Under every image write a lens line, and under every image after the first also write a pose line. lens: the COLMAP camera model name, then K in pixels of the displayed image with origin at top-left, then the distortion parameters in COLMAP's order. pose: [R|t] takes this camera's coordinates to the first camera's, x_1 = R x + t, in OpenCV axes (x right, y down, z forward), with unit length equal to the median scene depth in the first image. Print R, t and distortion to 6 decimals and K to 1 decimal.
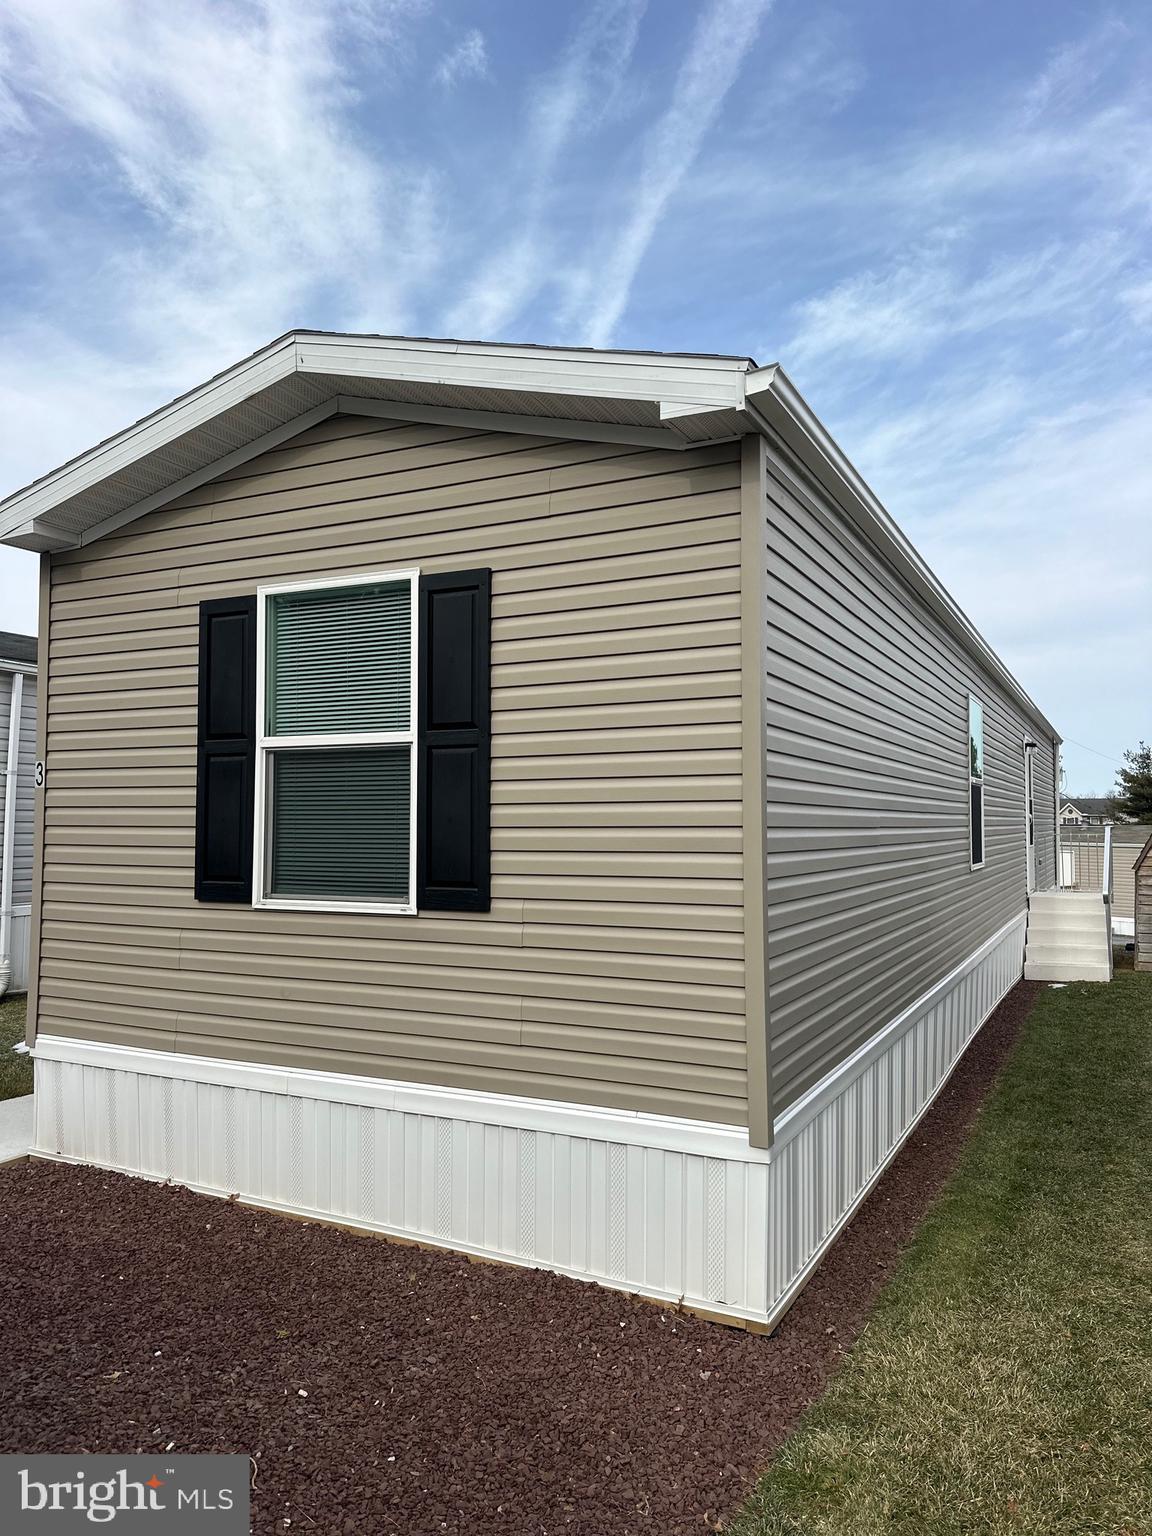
lens RADIAL K [[1094.8, 0, 573.2], [0, 1094.8, 779.0], [0, 0, 1]] dist [0.005931, -0.008856]
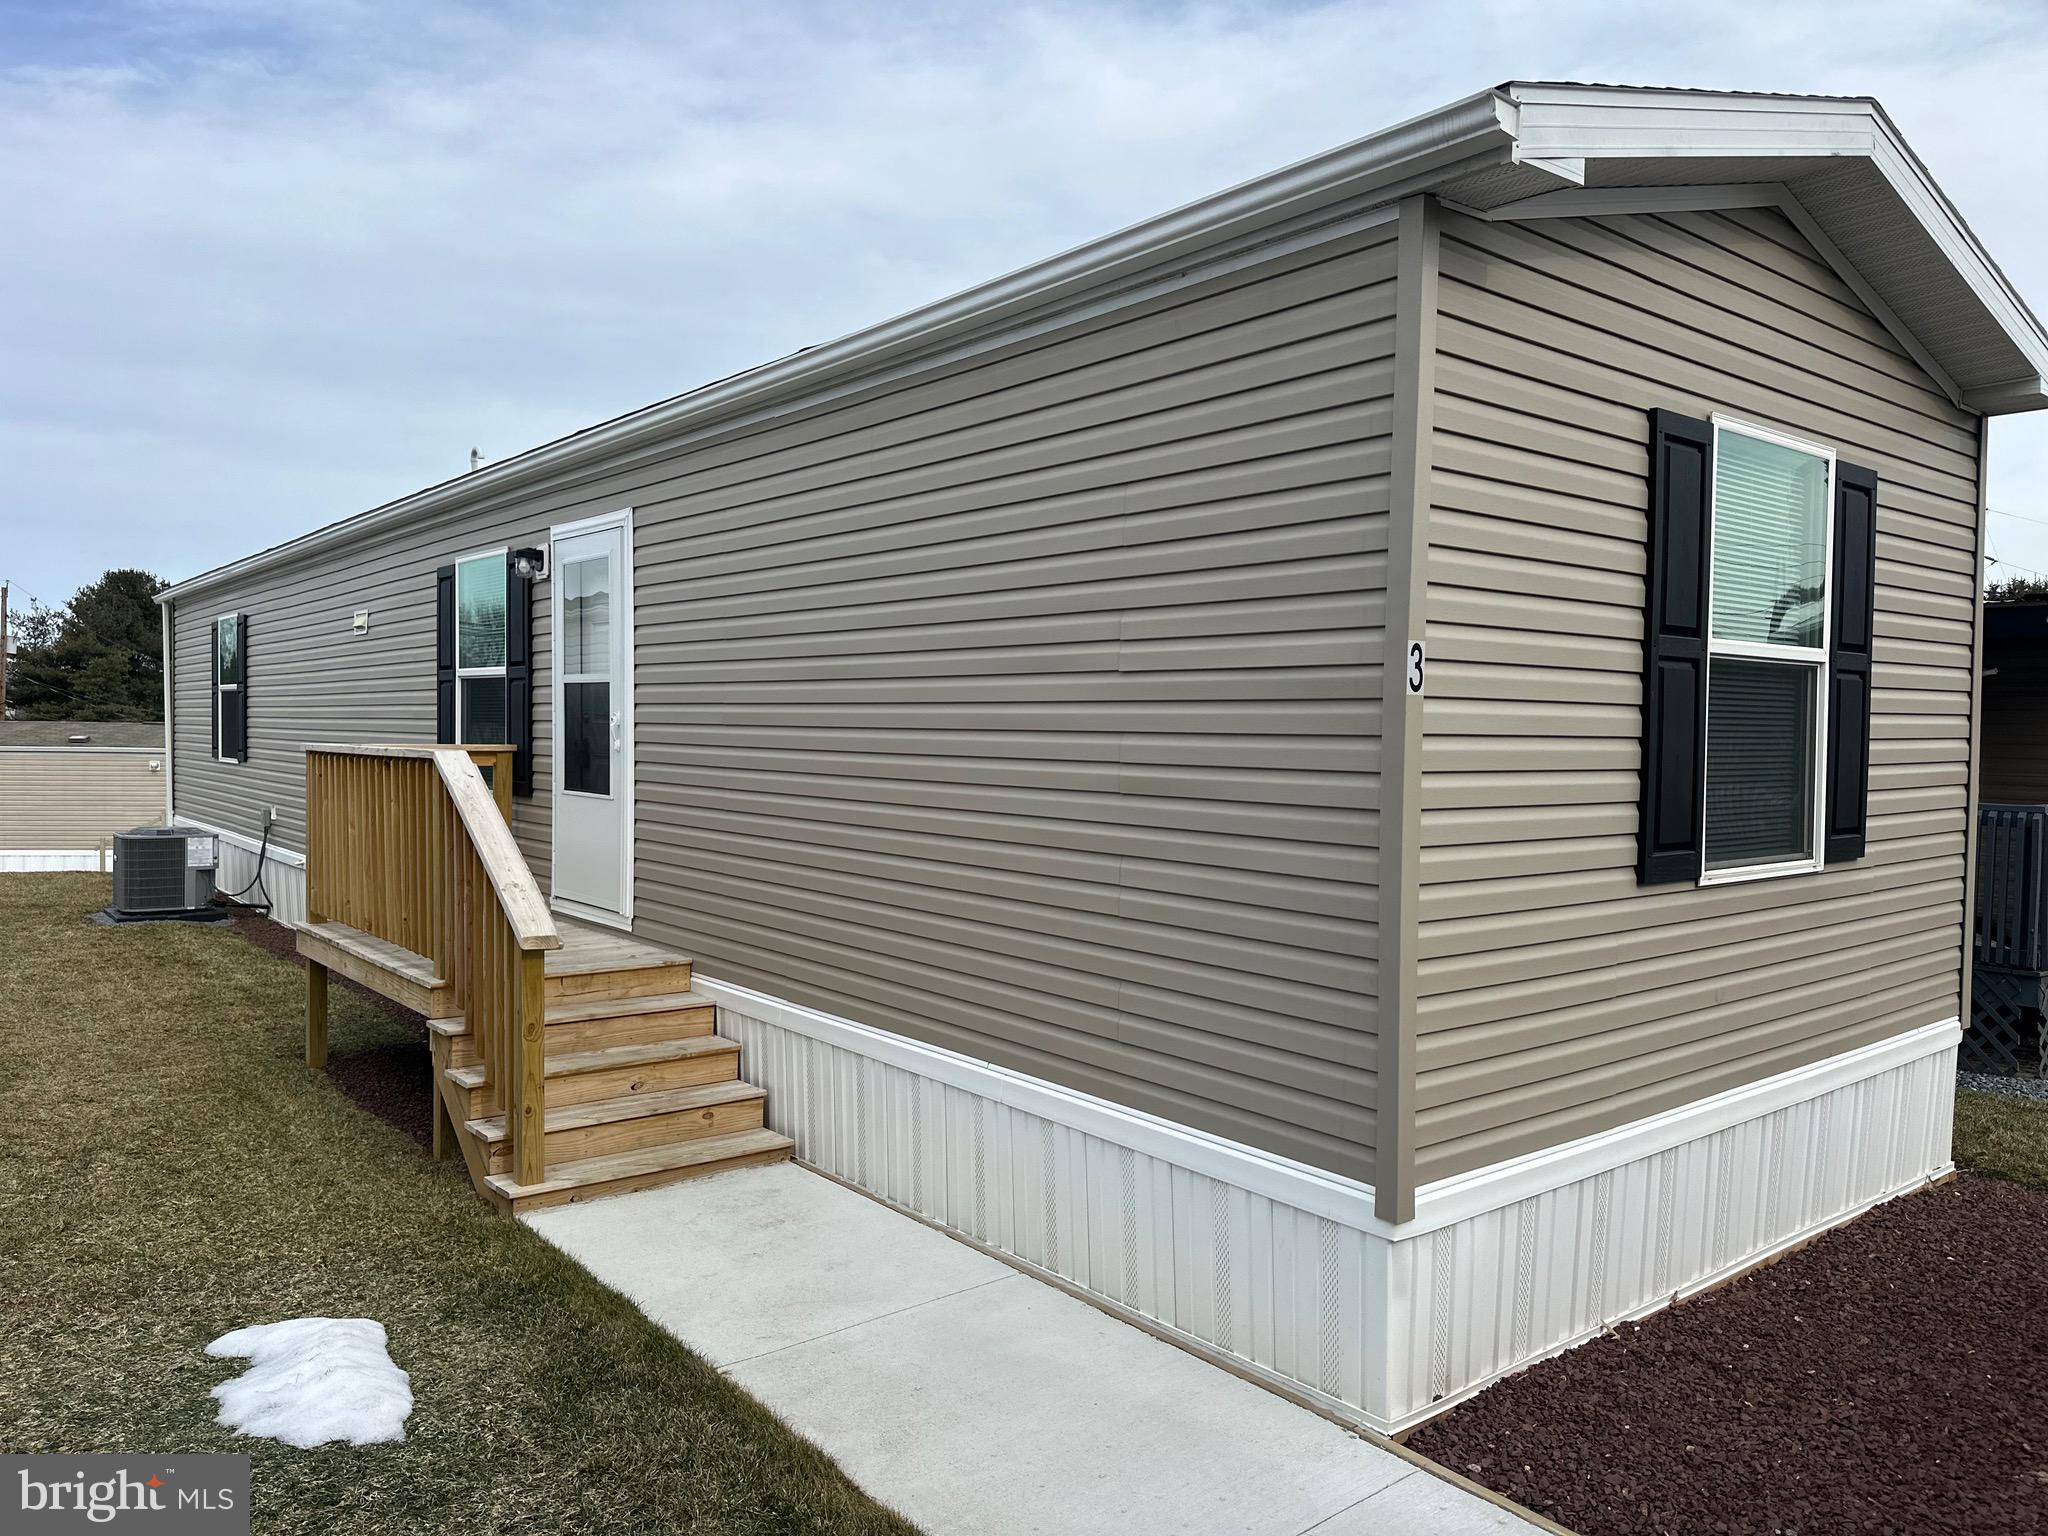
lens RADIAL K [[1459.7, 0, 1029.2], [0, 1459.7, 778.4], [0, 0, 1]] dist [0.005931, -0.008856]
pose [[0.423663, -0.028092, 0.905384, -1.256269], [-0.047353, 0.997465, 0.053108, 0.020140], [-0.904581, -0.065373, 0.421259, 0.962486]]
